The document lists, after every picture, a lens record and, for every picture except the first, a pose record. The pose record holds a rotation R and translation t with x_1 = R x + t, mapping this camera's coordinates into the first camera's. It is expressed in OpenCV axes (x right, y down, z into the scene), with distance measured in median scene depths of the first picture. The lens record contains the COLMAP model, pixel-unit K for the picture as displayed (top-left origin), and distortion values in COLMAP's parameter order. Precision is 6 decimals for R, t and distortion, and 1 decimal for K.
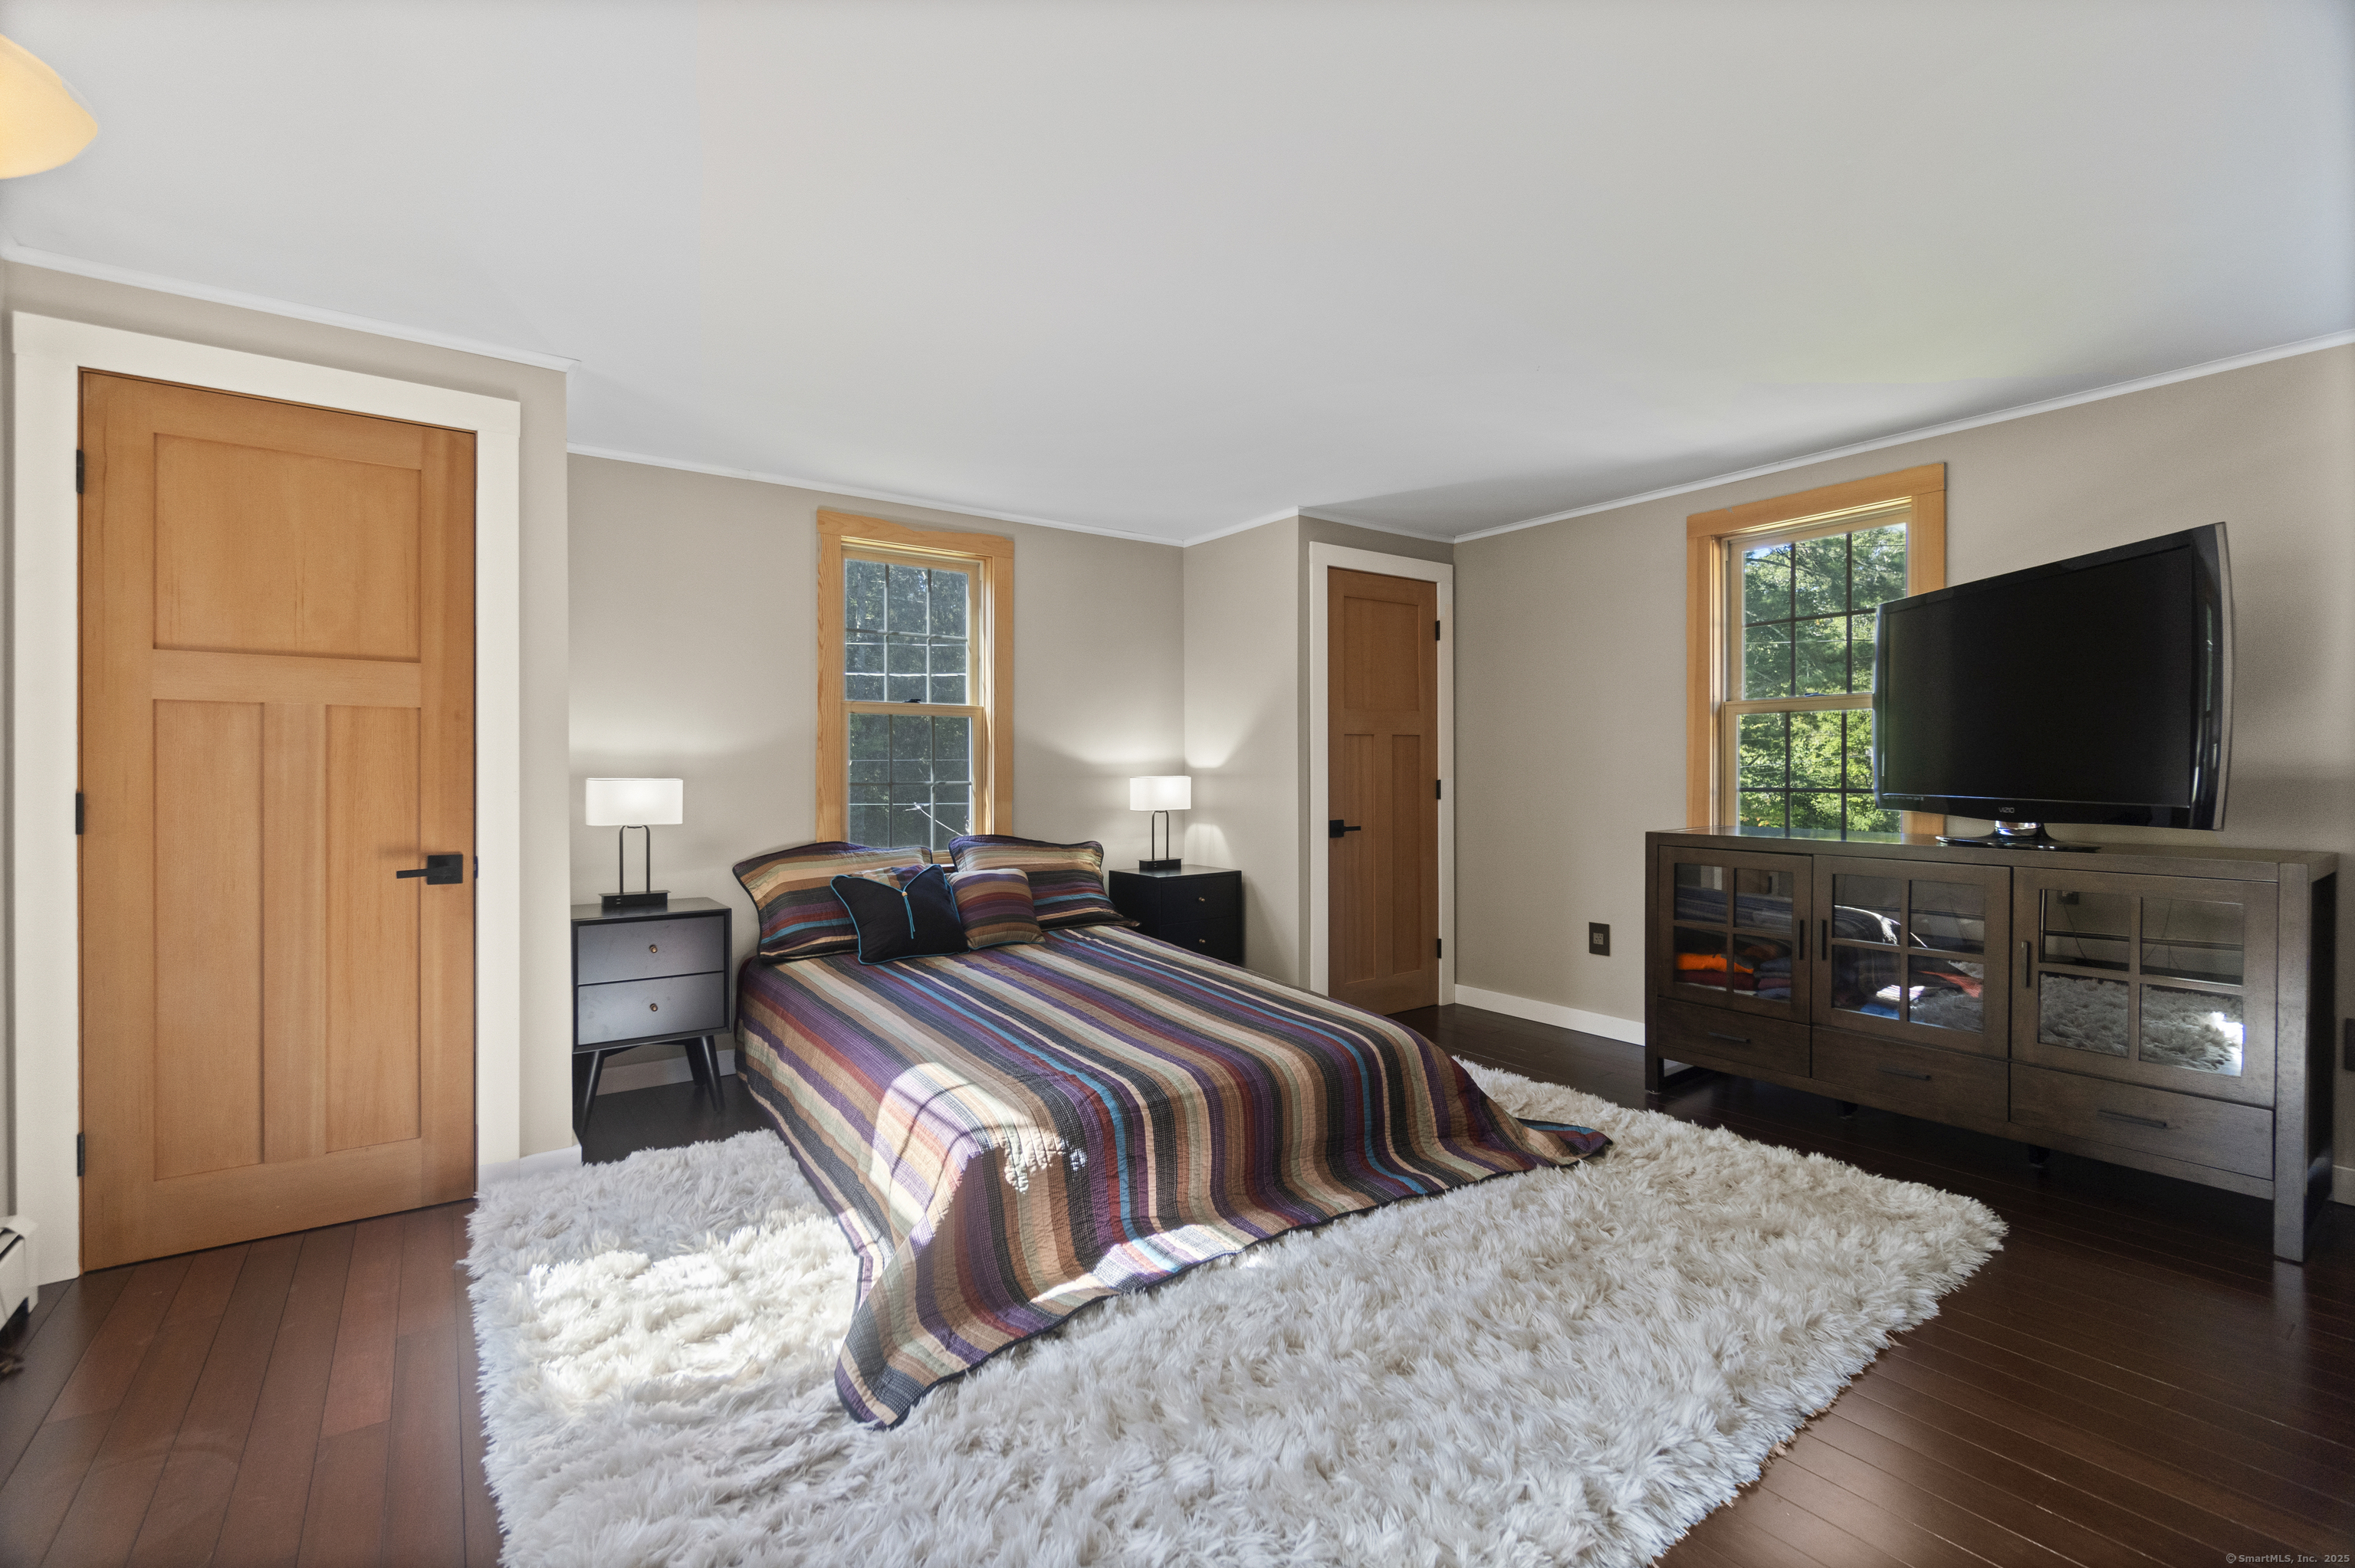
lens RADIAL K [[1018.0, 0, 1160.4], [0, 1018.0, 783.4], [0, 0, 1]] dist [-0.004838, -0.000719]
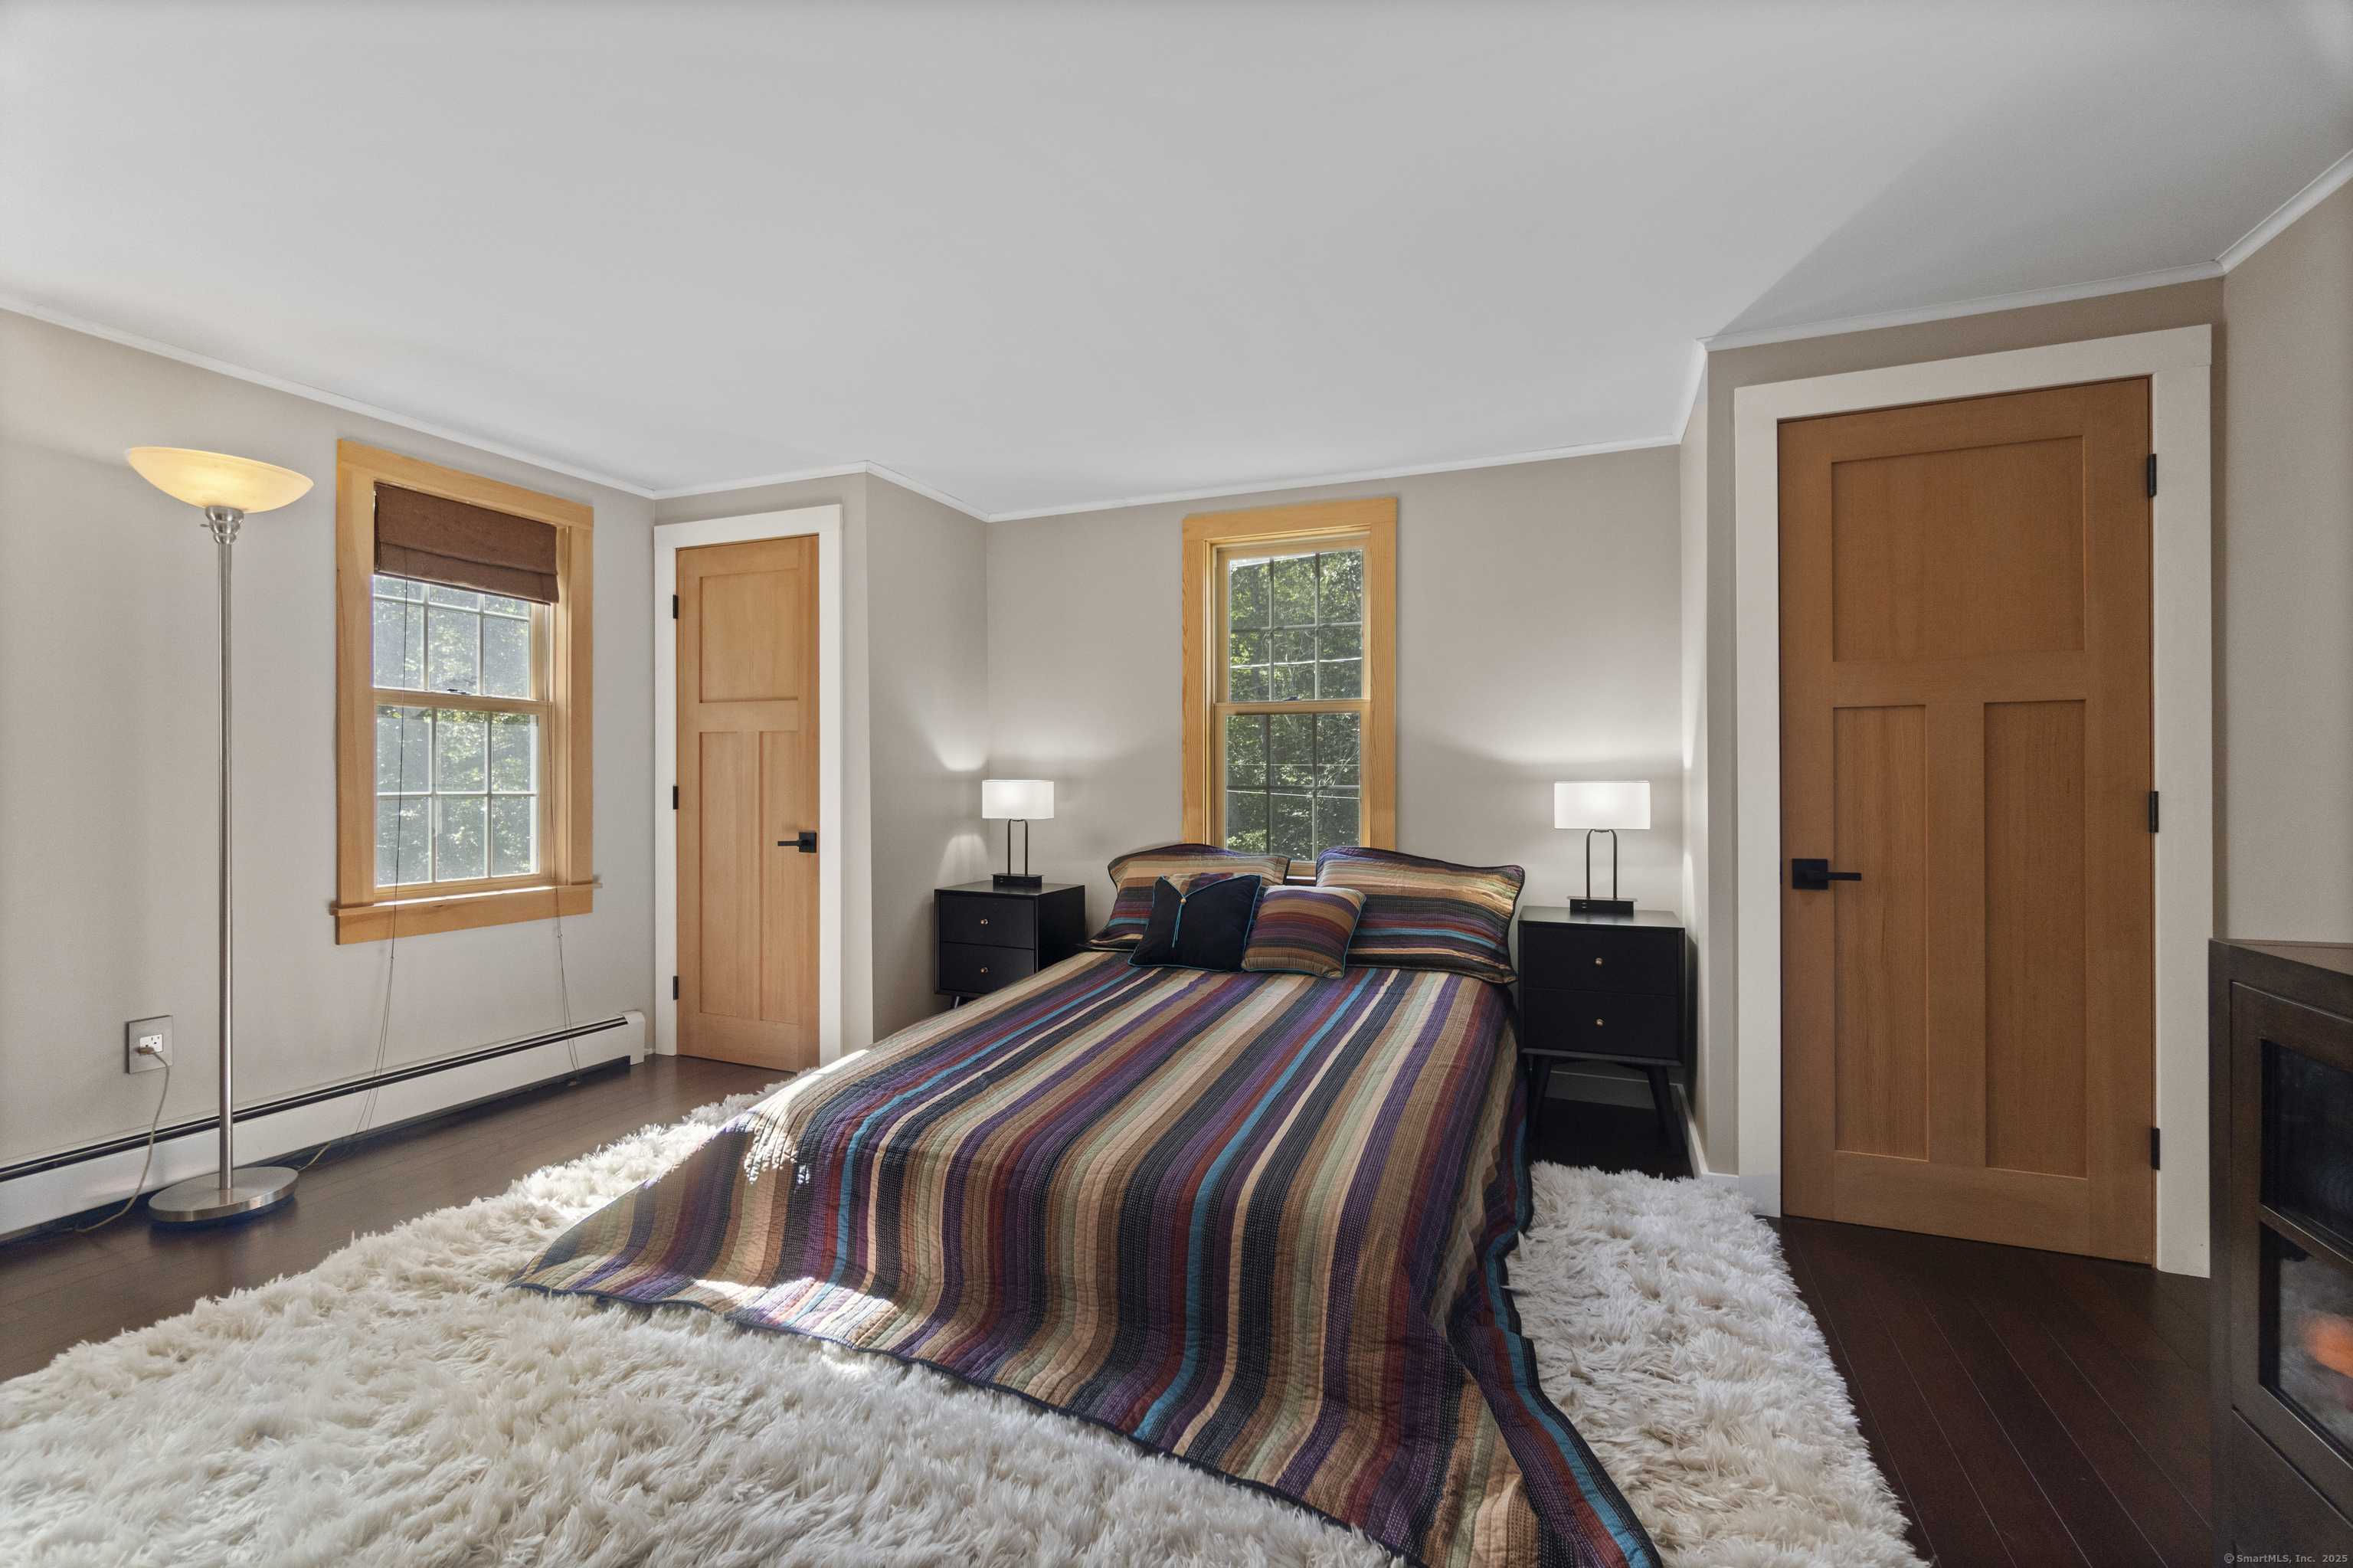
lens RADIAL K [[1017.3, 0, 1136.0], [0, 1017.3, 775.9], [0, 0, 1]] dist [-0.004838, -0.000719]
pose [[0.529869, -0.001704, -0.848078, 0.756857], [-0.010852, 0.999902, -0.008789, -0.001412], [0.848010, 0.013860, 0.529799, 0.629435]]
